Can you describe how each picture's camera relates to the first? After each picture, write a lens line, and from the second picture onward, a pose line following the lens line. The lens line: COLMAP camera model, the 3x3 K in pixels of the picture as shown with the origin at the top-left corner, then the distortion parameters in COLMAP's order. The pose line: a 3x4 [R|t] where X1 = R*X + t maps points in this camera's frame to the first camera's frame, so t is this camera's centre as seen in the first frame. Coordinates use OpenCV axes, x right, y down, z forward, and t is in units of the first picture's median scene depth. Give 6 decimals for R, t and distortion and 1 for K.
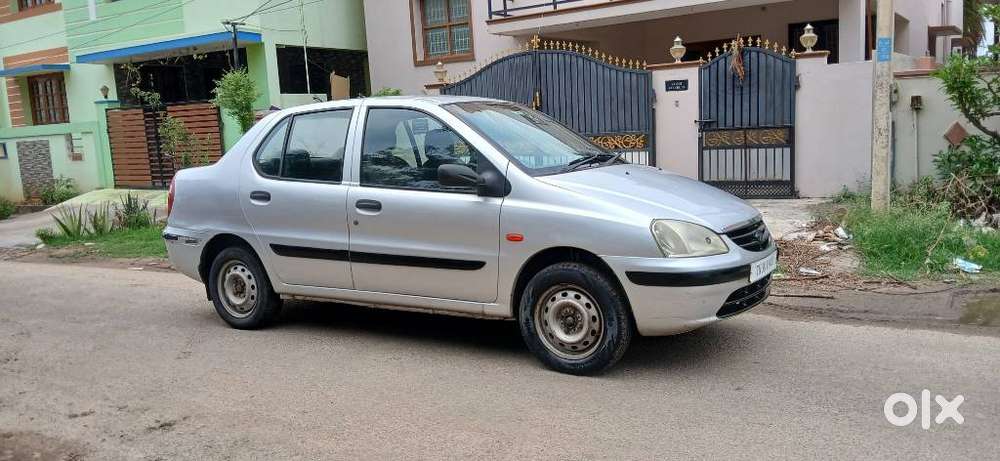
lens RADIAL K [[823.9, 0, 517.0], [0, 823.9, 242.3], [0, 0, 1]] dist [0.045122, -0.102028]
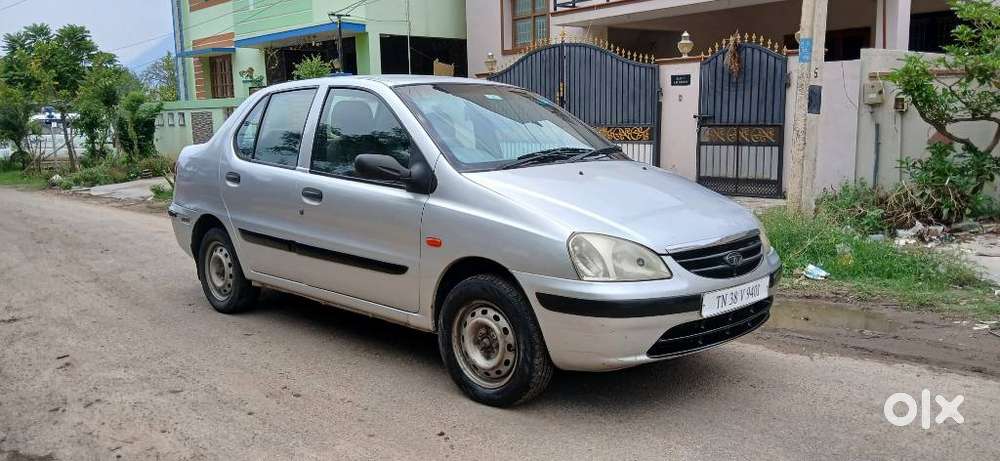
lens RADIAL K [[823.9, 0, 504.2], [0, 823.9, 241.6], [0, 0, 1]] dist [0.045122, -0.102028]
pose [[0.957295, 0.078366, -0.278291, 0.288015], [-0.073349, 0.996902, 0.028411, -0.005997], [0.279655, -0.006786, 0.960077, -0.032003]]
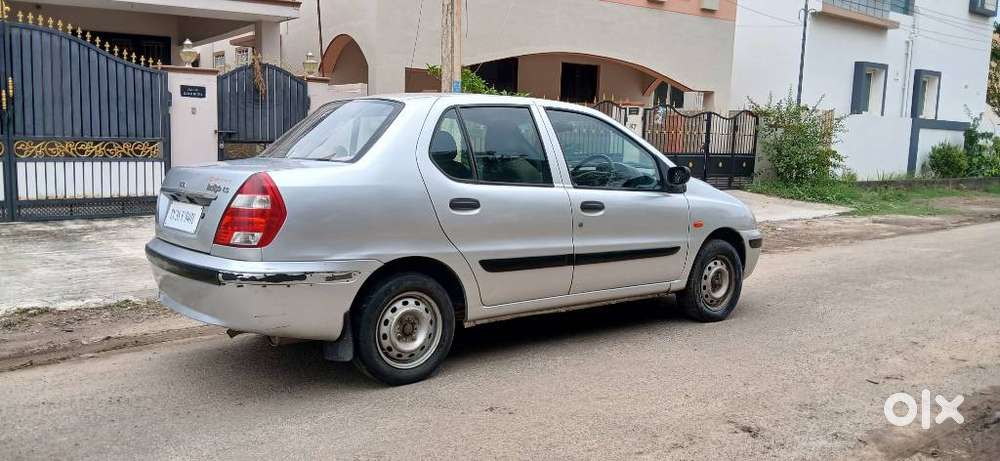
lens RADIAL K [[823.9, 0, 508.1], [0, 823.9, 229.7], [0, 0, 1]] dist [0.045122, -0.102028]
pose [[0.304223, -0.052730, 0.951140, -0.598313], [0.094433, 0.995218, 0.024969, -0.026330], [-0.947909, 0.082222, 0.307748, 0.400667]]
